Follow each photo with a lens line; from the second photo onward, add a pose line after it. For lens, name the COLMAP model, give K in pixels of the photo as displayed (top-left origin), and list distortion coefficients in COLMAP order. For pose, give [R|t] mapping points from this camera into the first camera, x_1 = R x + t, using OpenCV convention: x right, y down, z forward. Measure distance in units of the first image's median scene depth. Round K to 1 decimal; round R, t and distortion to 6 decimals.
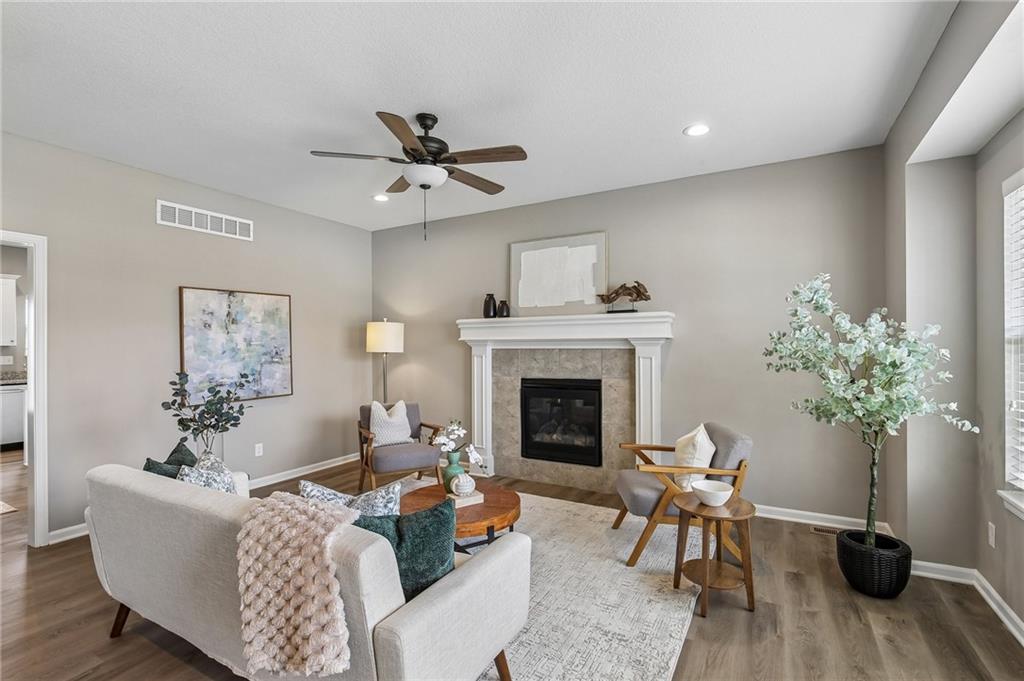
lens RADIAL K [[472.8, 0, 512.0], [0, 472.8, 340.5], [0, 0, 1]] dist [0.000901, -0.000036]
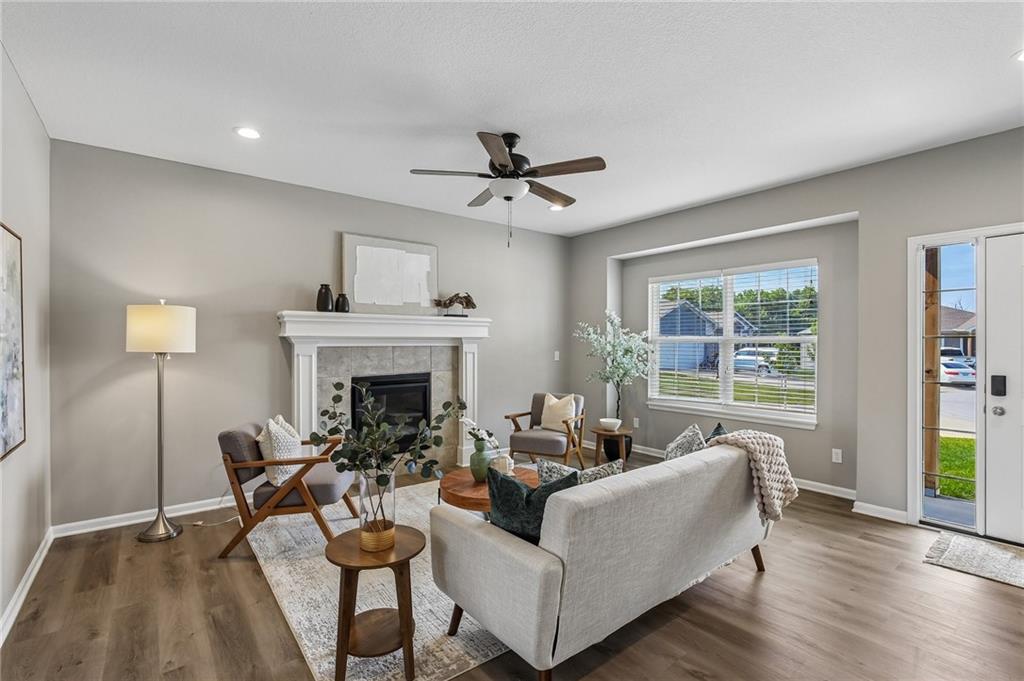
lens RADIAL K [[472.8, 0, 512.0], [0, 472.8, 340.5], [0, 0, 1]] dist [0.000901, -0.000036]
pose [[0.392738, 0.010587, 0.919589, -0.793008], [-0.012146, 0.999906, -0.006324, 0.008719], [-0.919570, -0.008685, 0.392830, 0.358632]]
